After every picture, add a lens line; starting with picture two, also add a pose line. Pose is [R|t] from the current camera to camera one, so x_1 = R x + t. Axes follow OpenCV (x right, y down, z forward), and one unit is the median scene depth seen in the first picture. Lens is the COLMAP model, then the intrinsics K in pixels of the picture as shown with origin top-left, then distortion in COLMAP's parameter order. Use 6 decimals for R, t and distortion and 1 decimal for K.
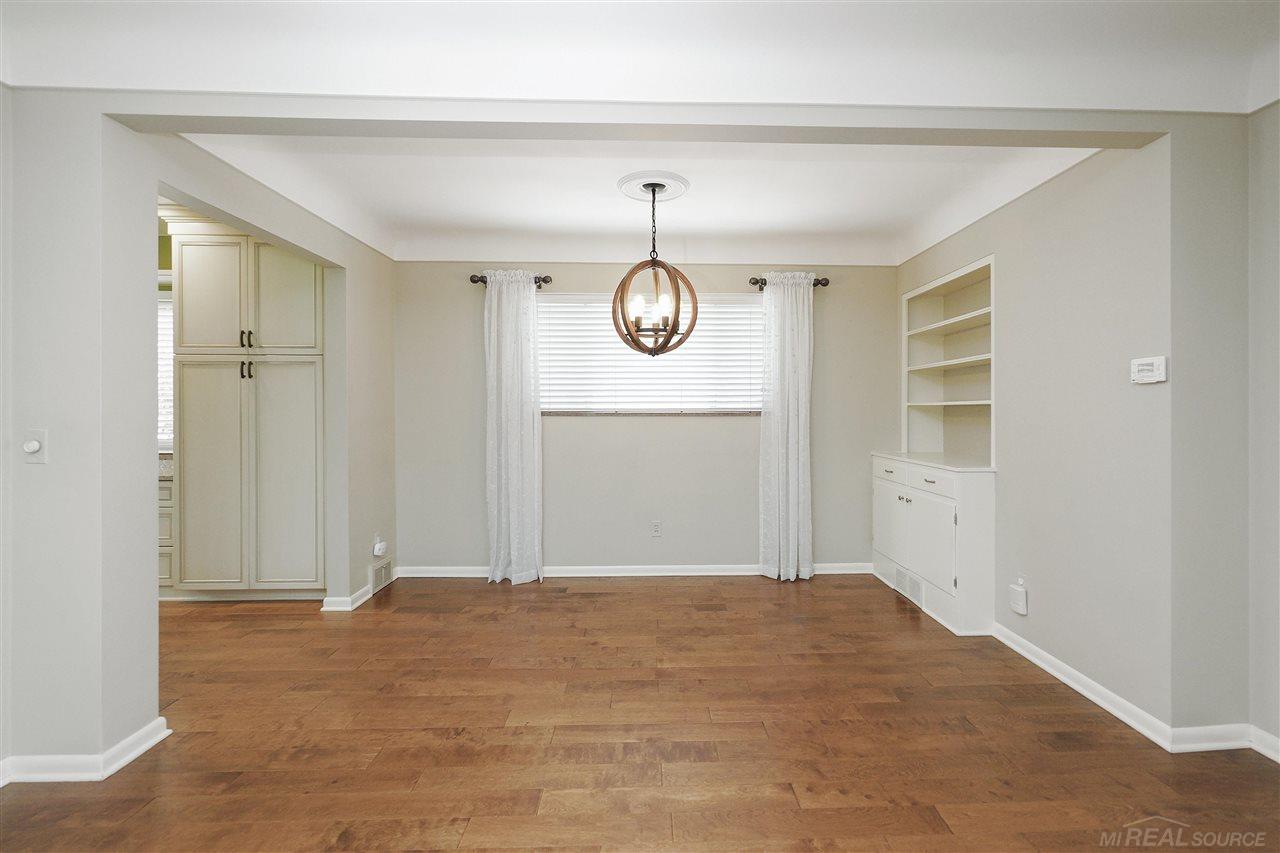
lens RADIAL K [[562.0, 0, 661.3], [0, 562.0, 411.5], [0, 0, 1]] dist [-0.010904, 0.001868]
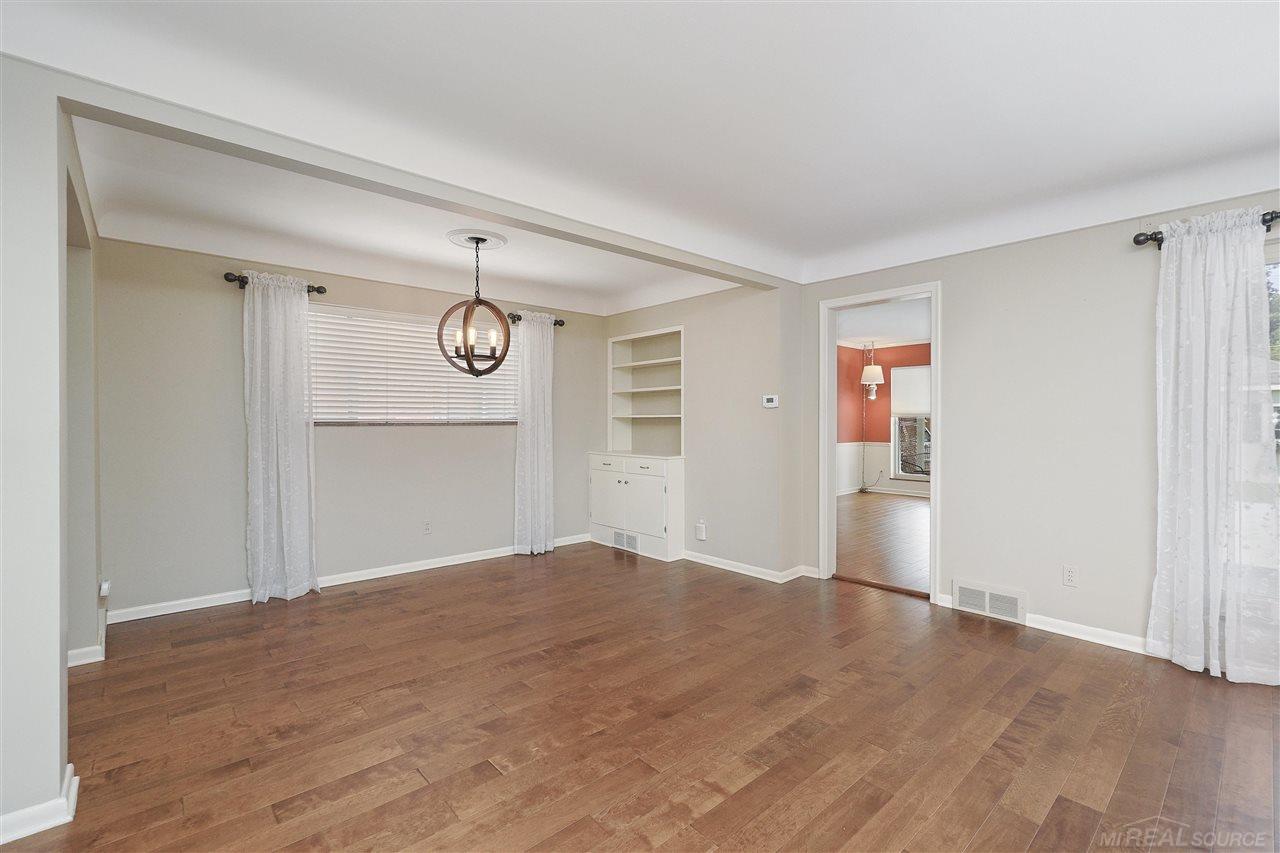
lens RADIAL K [[562.0, 0, 668.2], [0, 562.0, 424.2], [0, 0, 1]] dist [-0.010904, 0.001868]
pose [[0.754720, -0.003772, 0.656036, -0.433310], [-0.000115, 0.999983, 0.005881, -0.001904], [-0.656047, -0.004514, 0.754707, -0.175019]]
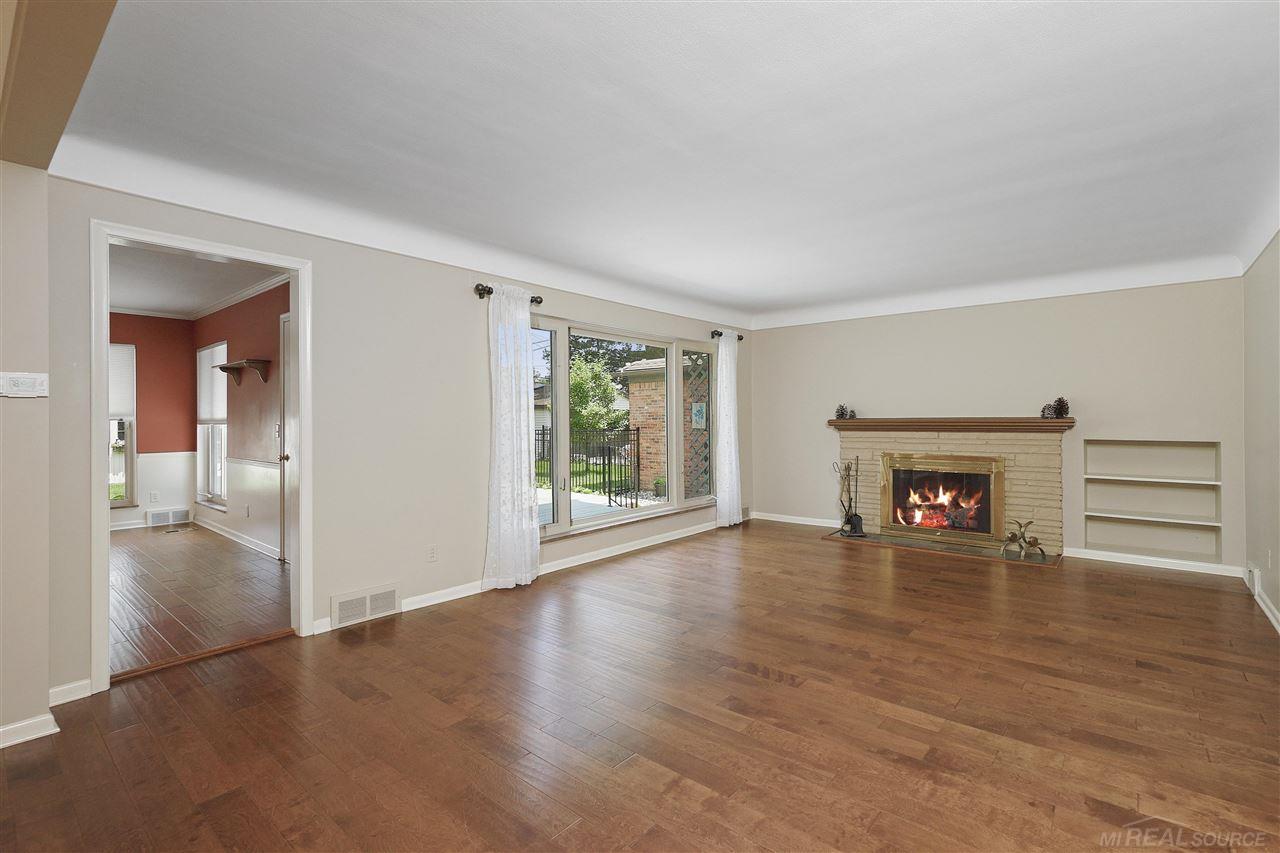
lens RADIAL K [[596.0, 0, 648.0], [0, 596.0, 421.7], [0, 0, 1]] dist [-0.002189, -0.000083]
pose [[-0.746385, -0.000249, 0.665514, -0.417446], [0.004771, 0.999972, 0.005726, -0.006961], [-0.665497, 0.007449, -0.746363, 0.606355]]
